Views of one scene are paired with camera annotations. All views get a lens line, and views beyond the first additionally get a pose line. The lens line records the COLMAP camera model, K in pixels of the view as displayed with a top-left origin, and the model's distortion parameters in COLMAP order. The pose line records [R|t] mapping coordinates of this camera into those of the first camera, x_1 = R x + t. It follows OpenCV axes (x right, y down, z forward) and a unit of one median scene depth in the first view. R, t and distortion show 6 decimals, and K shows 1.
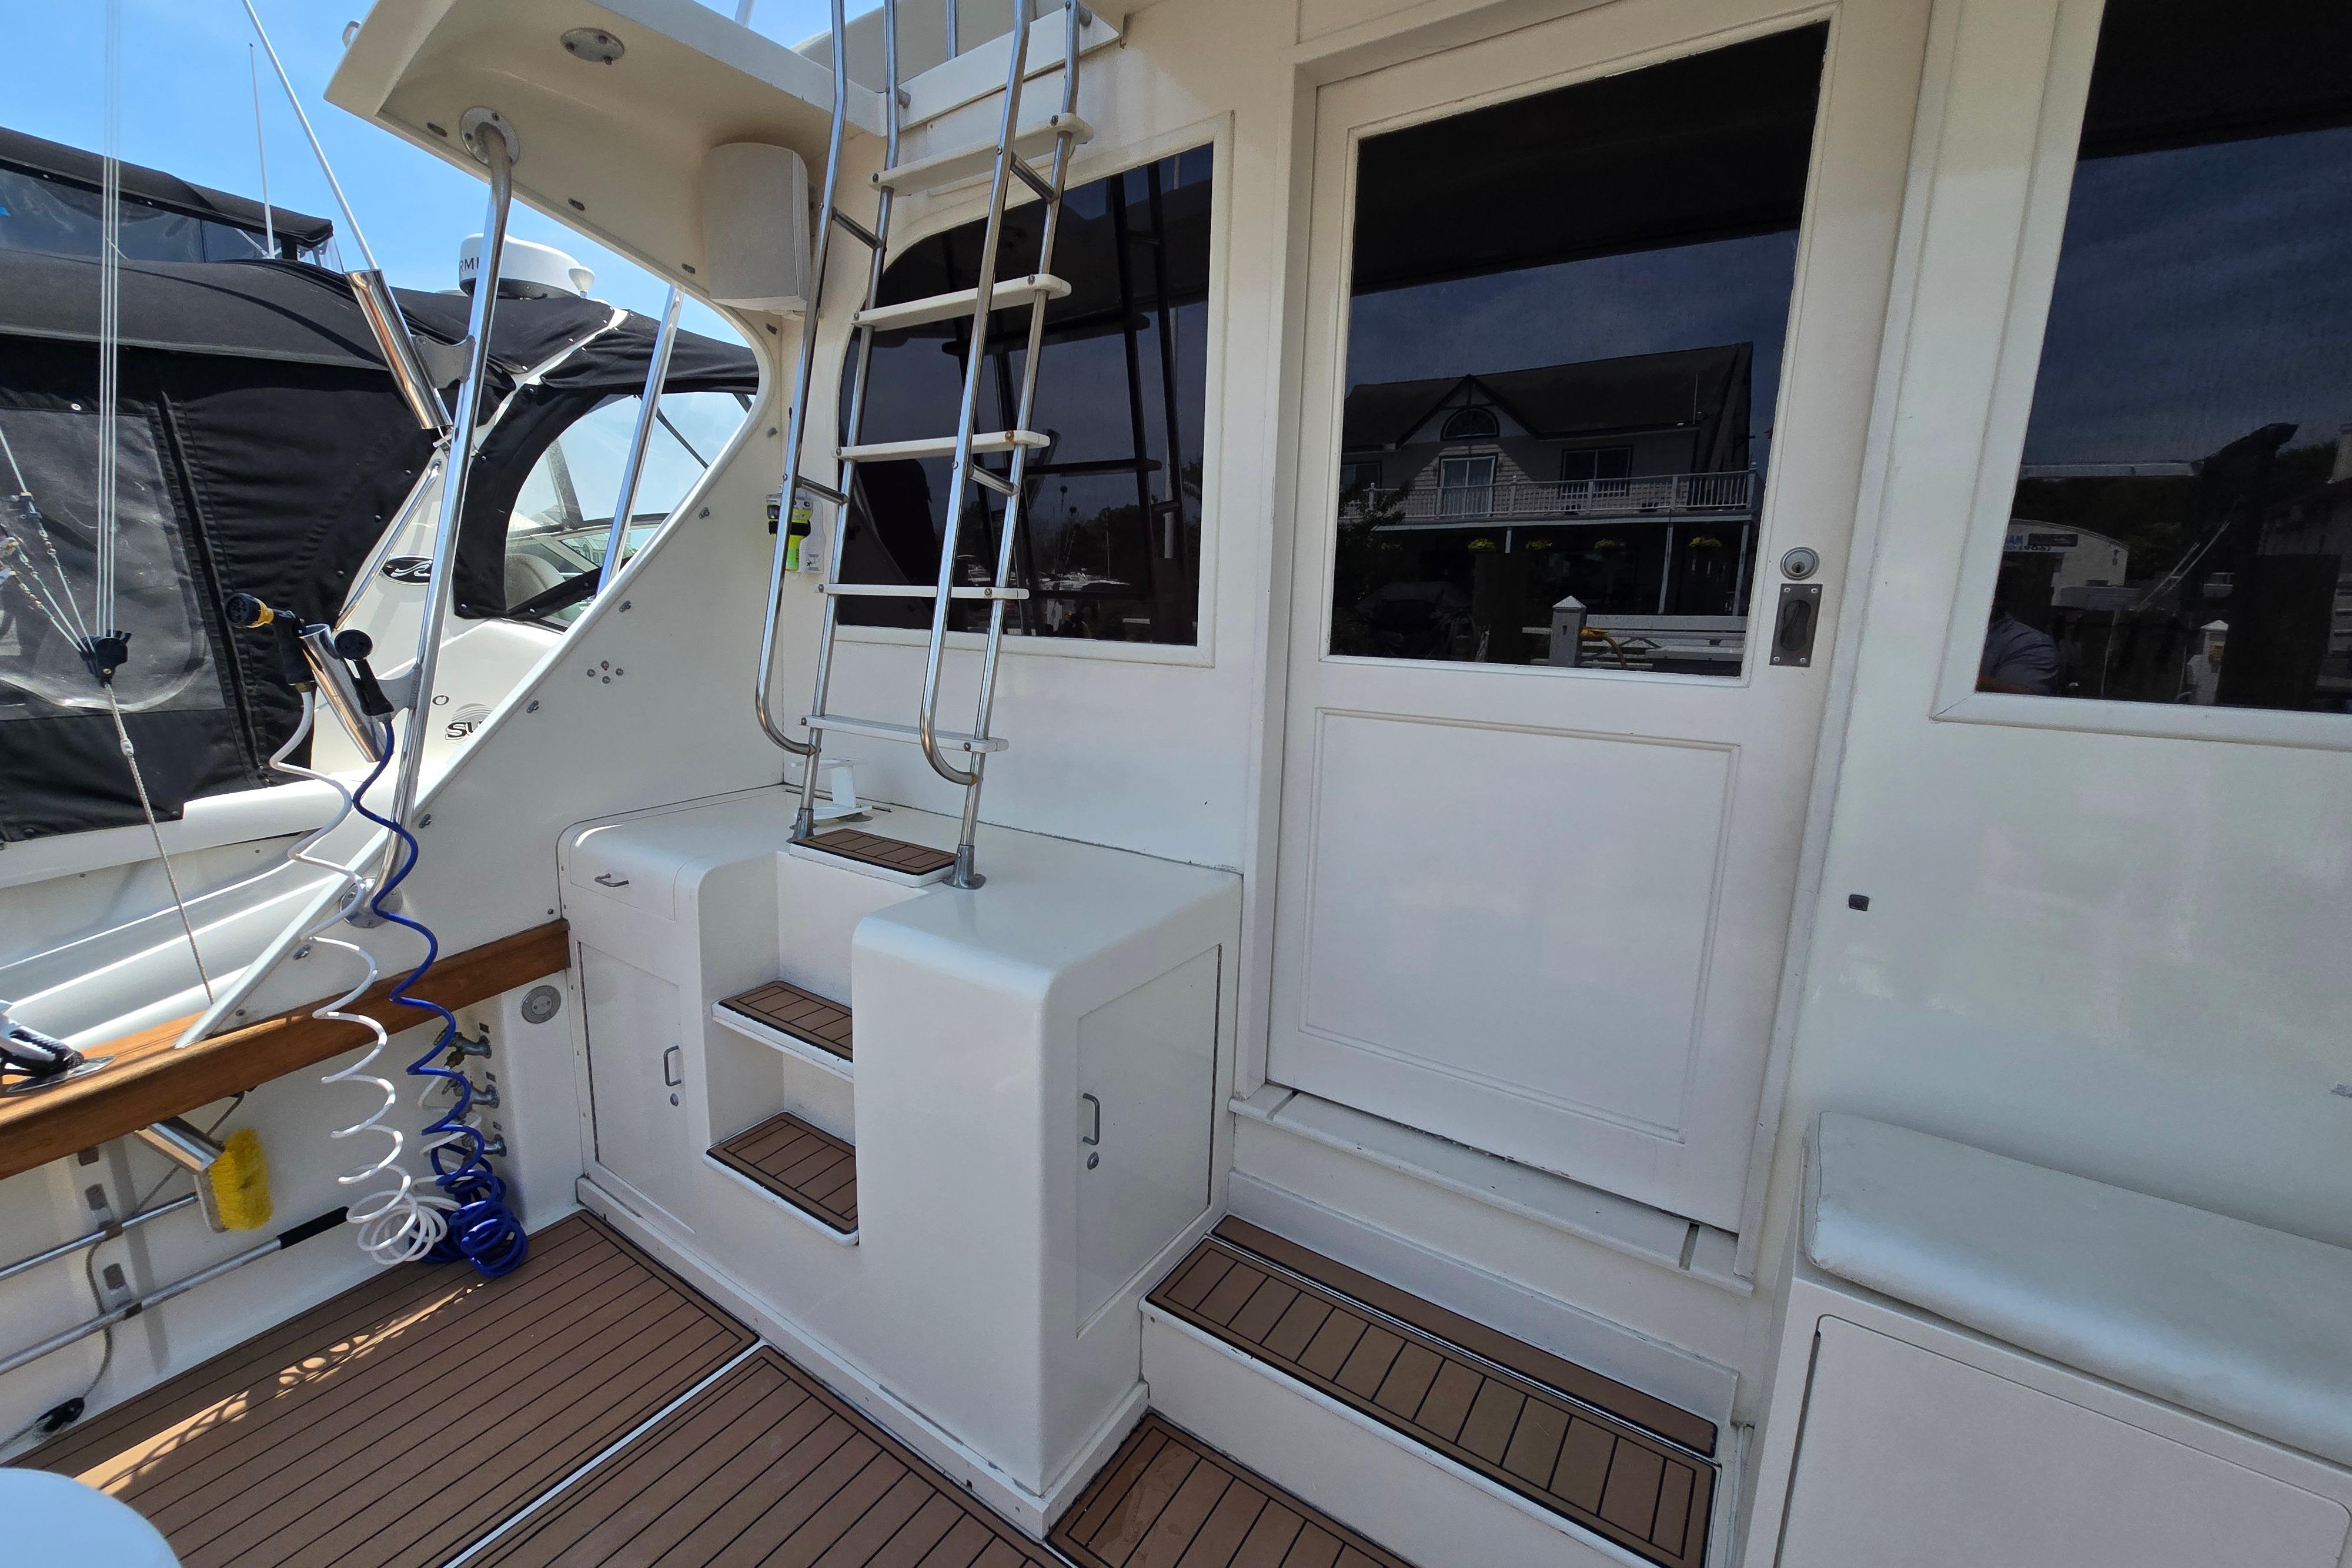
lens RADIAL K [[972.3, 0, 1176.0], [0, 972.3, 784.0], [0, 0, 1]] dist [0.001446, 0.000013]
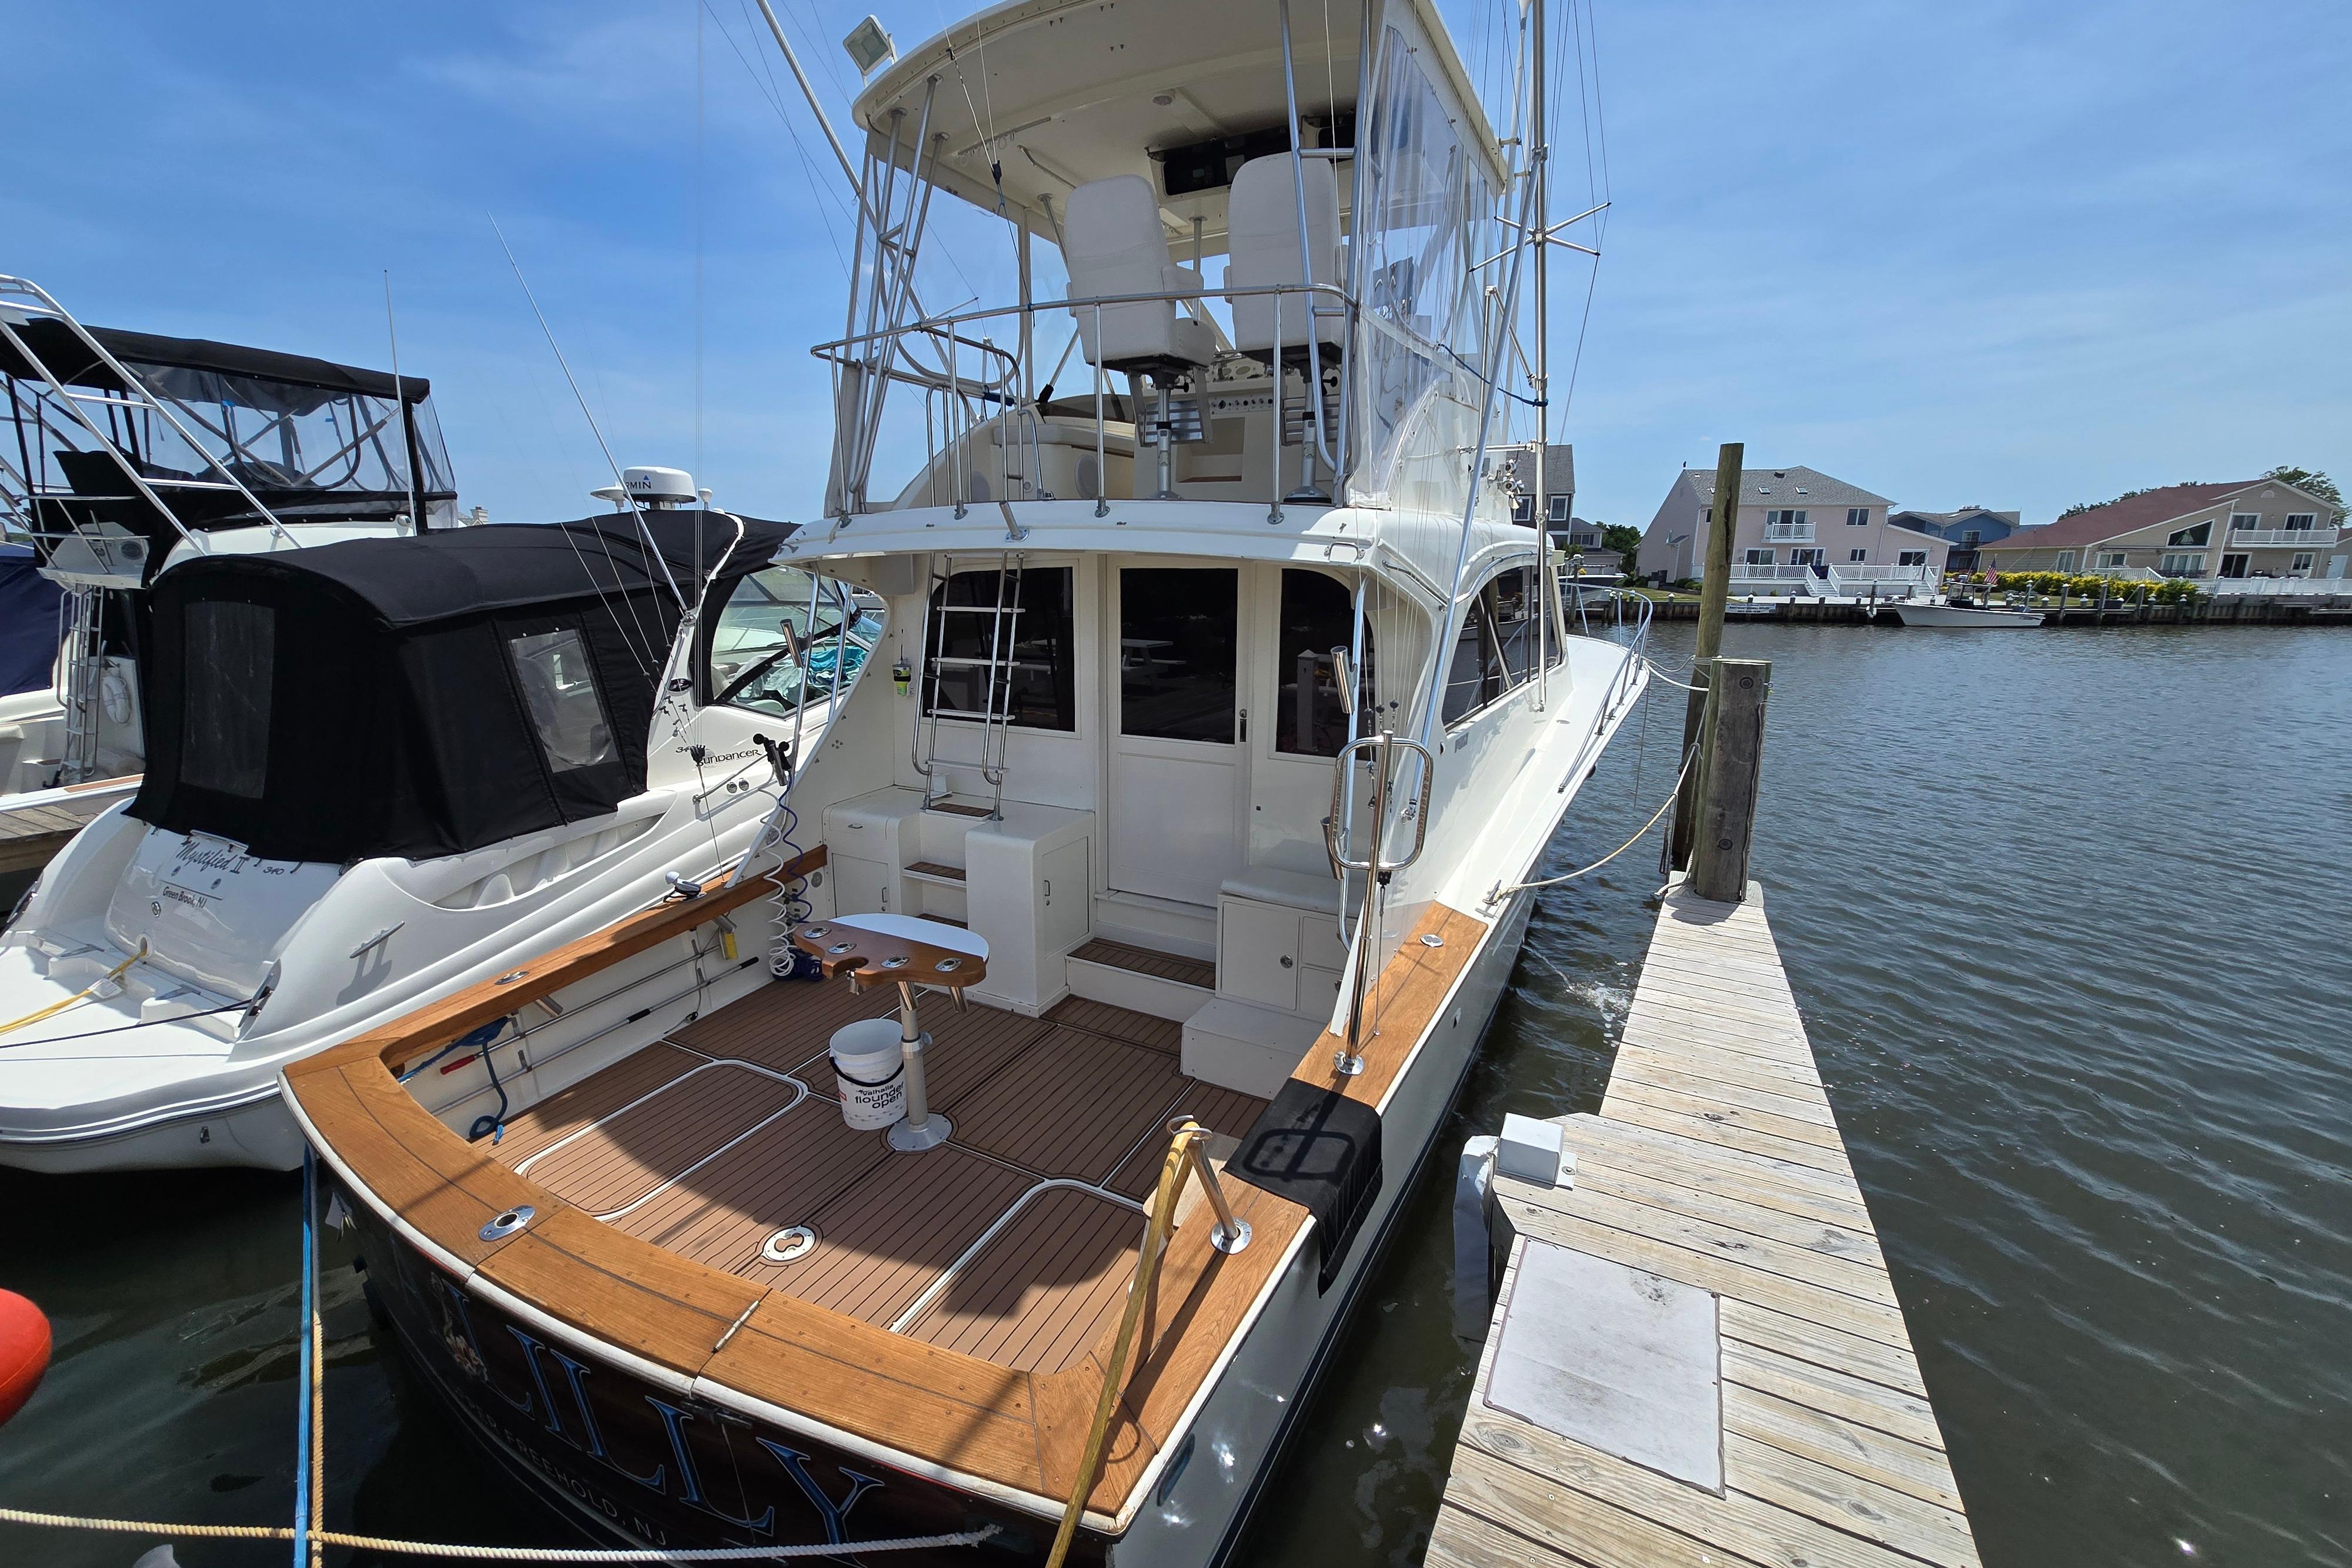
lens RADIAL K [[952.9, 0, 1165.0], [0, 952.9, 785.6], [0, 0, 1]] dist [-0.002047, 0.000029]
pose [[0.995153, -0.044885, 0.087496, 0.032246], [0.041644, 0.998390, 0.038512, -0.084615], [-0.089084, -0.034682, 0.995420, -1.841242]]
